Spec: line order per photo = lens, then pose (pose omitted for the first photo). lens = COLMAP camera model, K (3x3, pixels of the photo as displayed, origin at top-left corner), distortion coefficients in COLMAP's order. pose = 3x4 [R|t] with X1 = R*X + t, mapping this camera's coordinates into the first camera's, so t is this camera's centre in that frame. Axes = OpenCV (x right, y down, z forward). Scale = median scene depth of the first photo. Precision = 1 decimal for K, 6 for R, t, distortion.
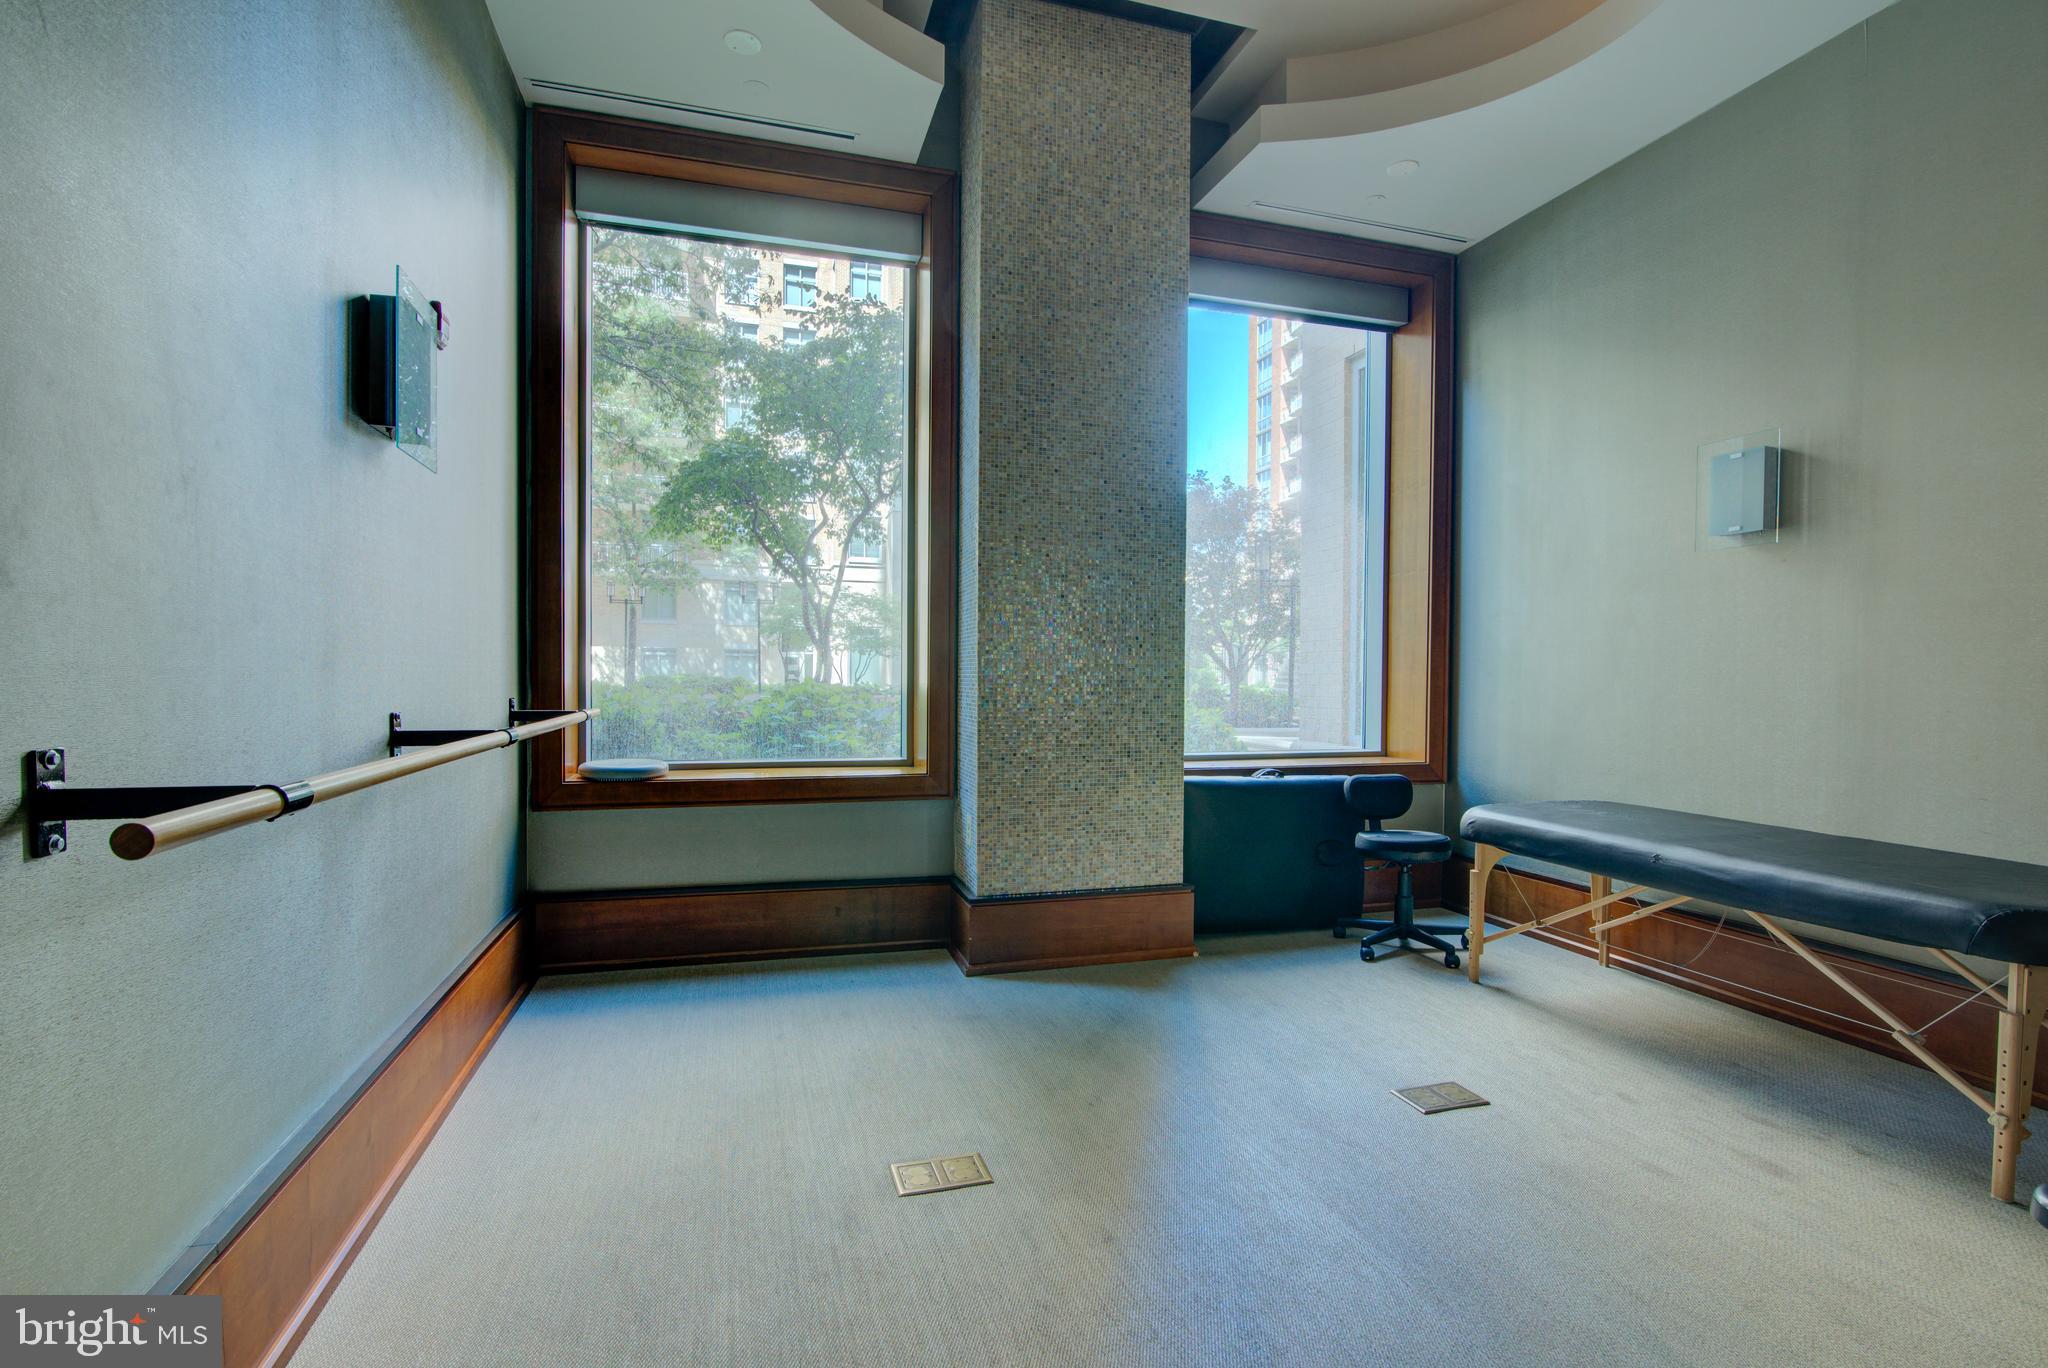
lens RADIAL K [[936.7, 0, 1023.0], [0, 936.7, 687.3], [0, 0, 1]] dist [-0.016879, -0.000812]
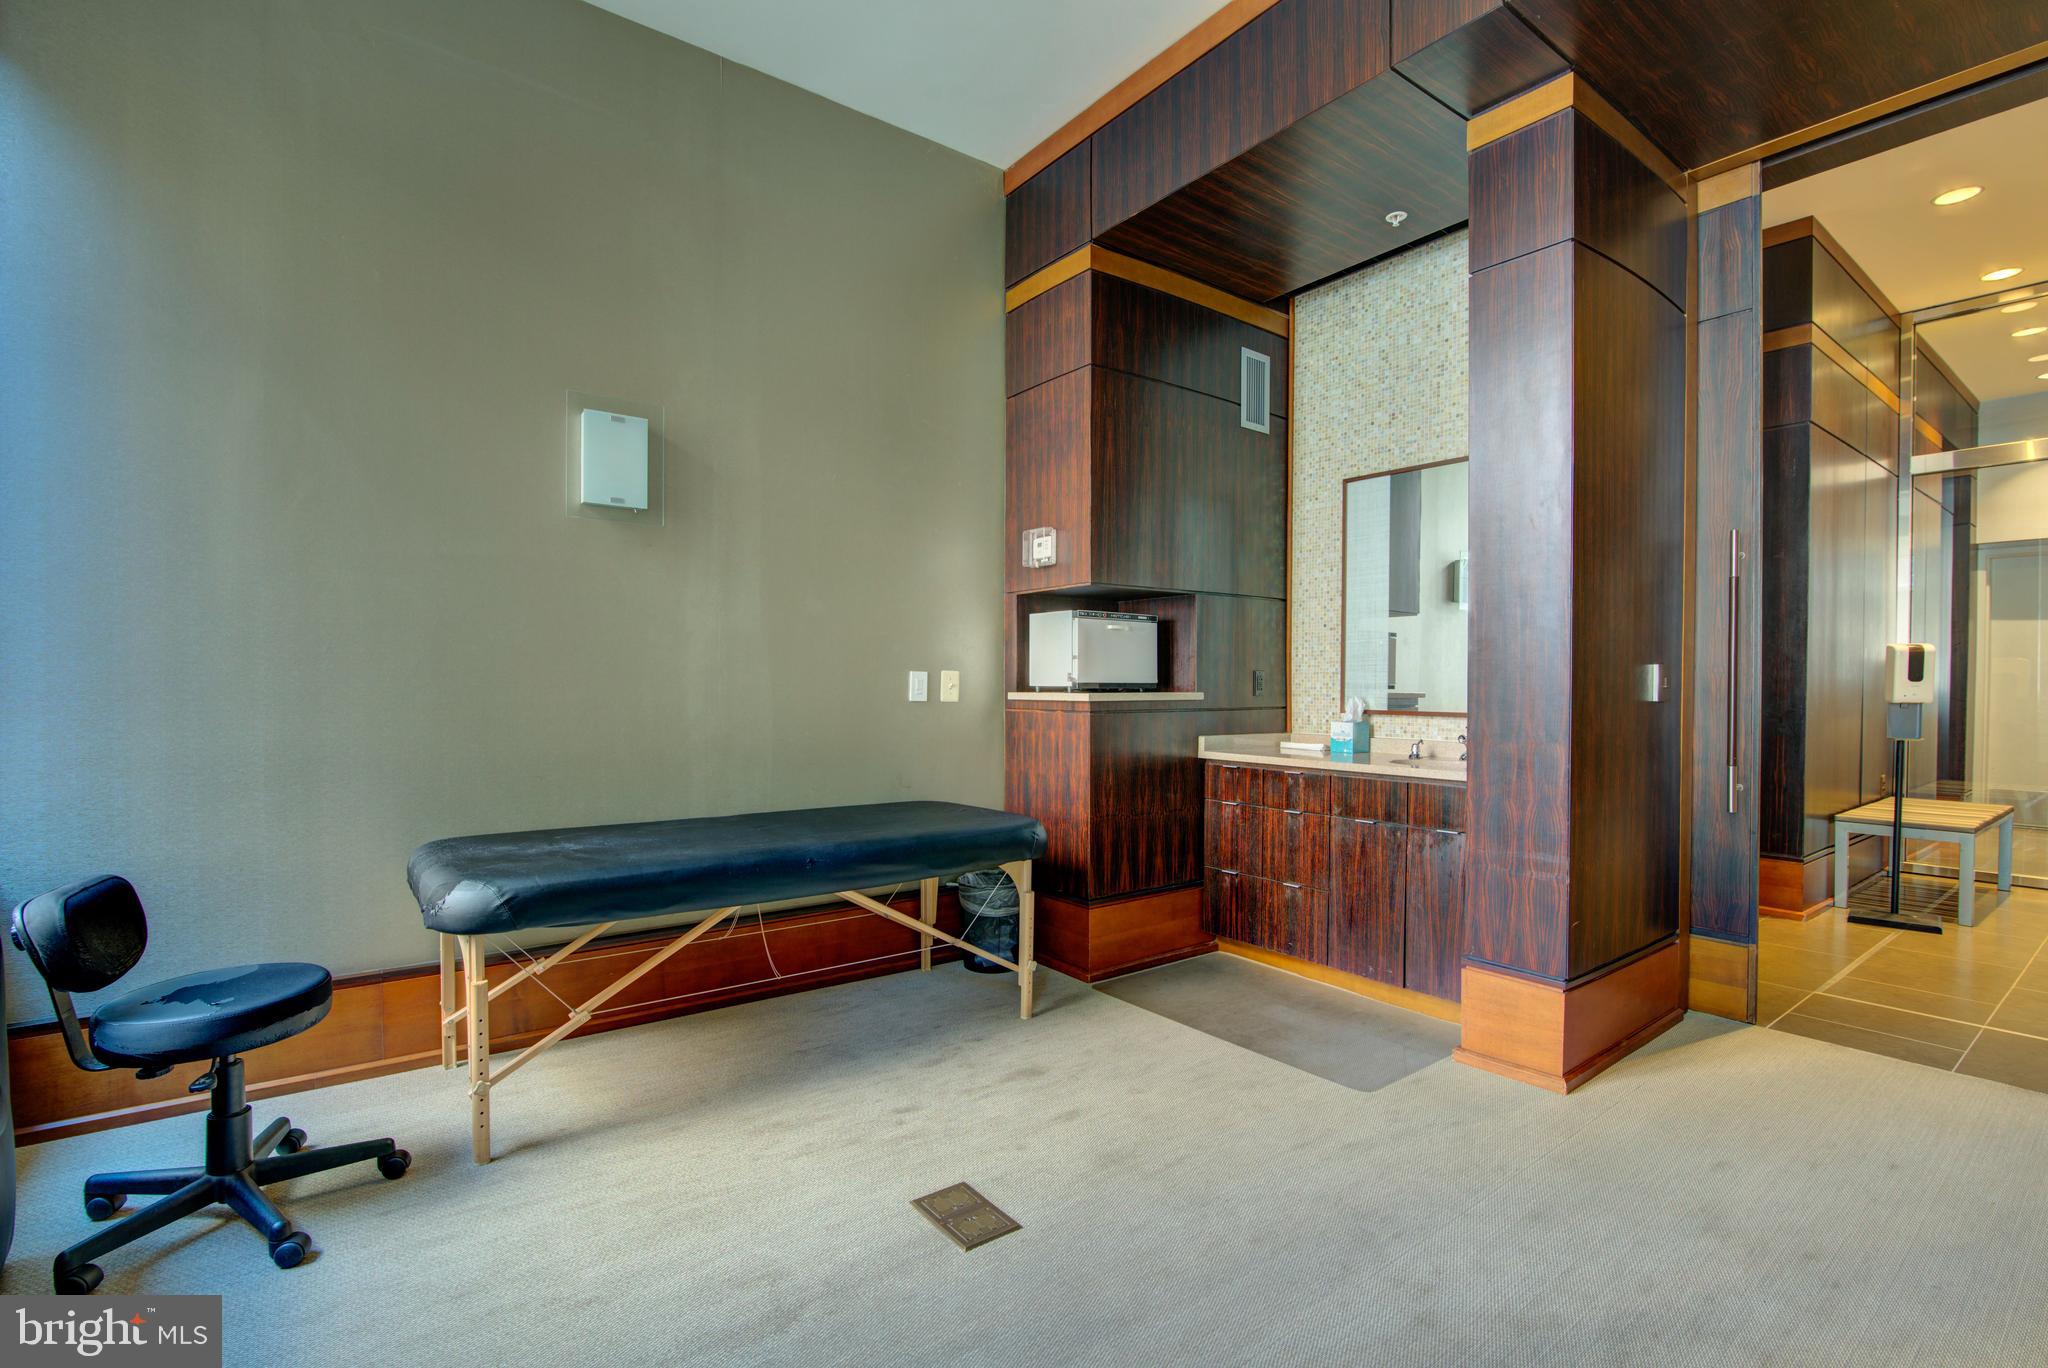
lens RADIAL K [[936.7, 0, 1025.8], [0, 936.7, 687.5], [0, 0, 1]] dist [-0.016879, -0.000812]
pose [[-0.357082, -0.011281, 0.934005, -0.256375], [0.003129, 0.999907, 0.013274, 0.004254], [-0.934068, 0.007662, -0.357013, 1.169890]]
